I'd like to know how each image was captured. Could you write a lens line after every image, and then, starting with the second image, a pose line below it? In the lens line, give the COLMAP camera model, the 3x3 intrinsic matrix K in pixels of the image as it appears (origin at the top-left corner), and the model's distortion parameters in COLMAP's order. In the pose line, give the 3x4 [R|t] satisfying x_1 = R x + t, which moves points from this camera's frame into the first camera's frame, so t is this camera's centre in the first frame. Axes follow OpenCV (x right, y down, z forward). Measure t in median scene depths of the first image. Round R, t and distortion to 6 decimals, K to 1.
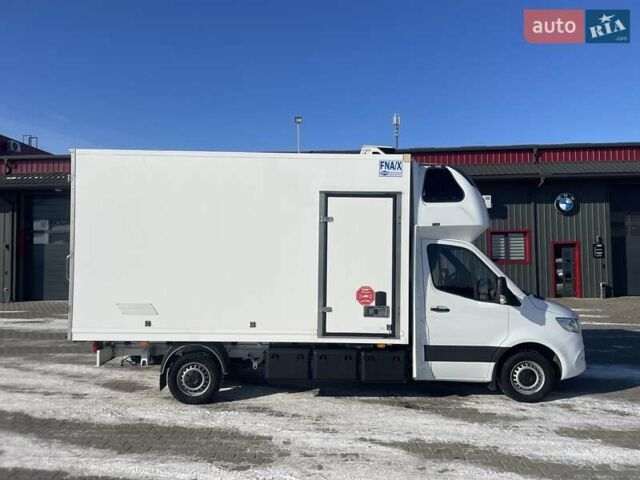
lens RADIAL K [[478.6, 0, 325.1], [0, 478.6, 236.7], [0, 0, 1]] dist [0.104874, -0.116754]
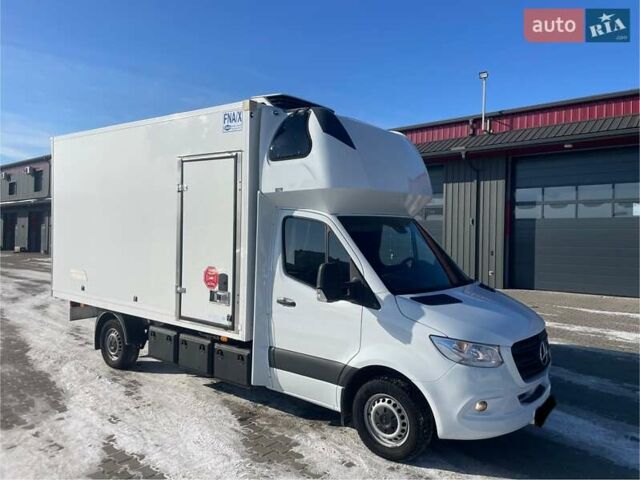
lens RADIAL K [[478.6, 0, 325.1], [0, 478.6, 236.7], [0, 0, 1]] dist [0.104874, -0.116754]
pose [[0.793005, 0.019915, -0.608889, 0.753295], [0.000960, 0.999423, 0.033939, 0.022923], [0.609214, -0.027499, 0.792529, 0.452915]]
